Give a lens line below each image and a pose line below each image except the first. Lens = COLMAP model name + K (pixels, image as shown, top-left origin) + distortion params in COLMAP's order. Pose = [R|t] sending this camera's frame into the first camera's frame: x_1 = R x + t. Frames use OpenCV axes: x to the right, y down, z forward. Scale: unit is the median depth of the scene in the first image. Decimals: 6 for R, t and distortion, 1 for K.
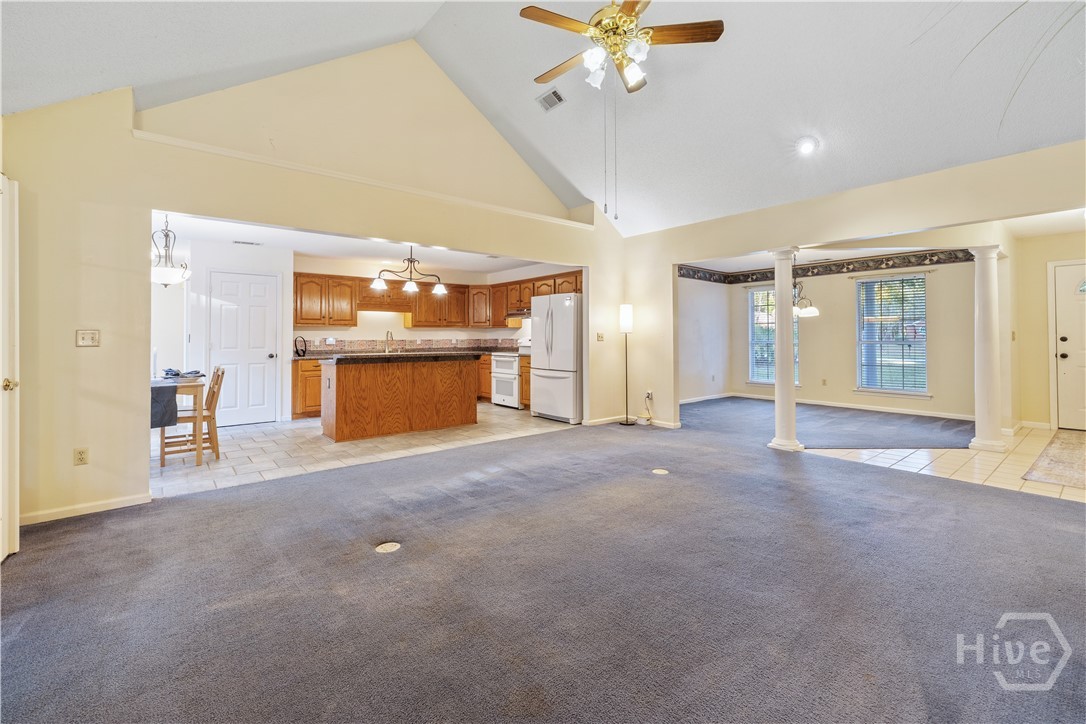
lens RADIAL K [[468.6, 0, 539.3], [0, 468.6, 329.0], [0, 0, 1]] dist [0.000350, 0.000085]
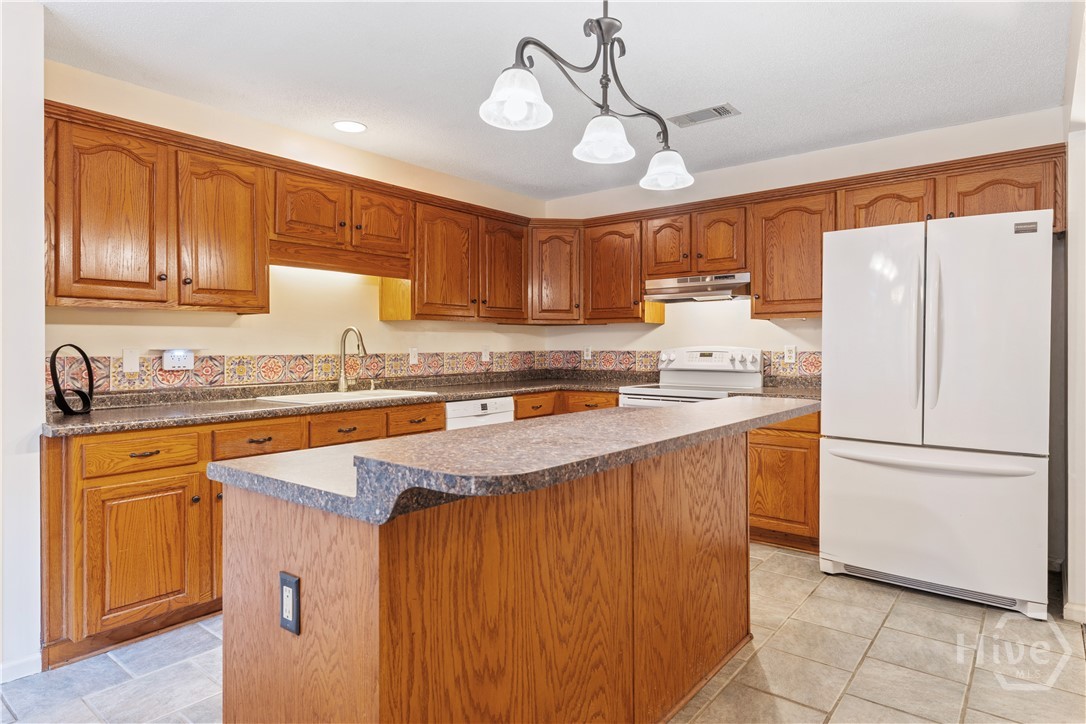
lens RADIAL K [[625.0, 0, 538.8], [0, 625.0, 346.4], [0, 0, 1]] dist [0.000633, -0.000590]
pose [[0.978320, 0.002594, 0.207085, -0.314138], [-0.006574, 0.999807, 0.018530, 0.008630], [-0.206997, -0.019490, 0.978148, 0.576500]]
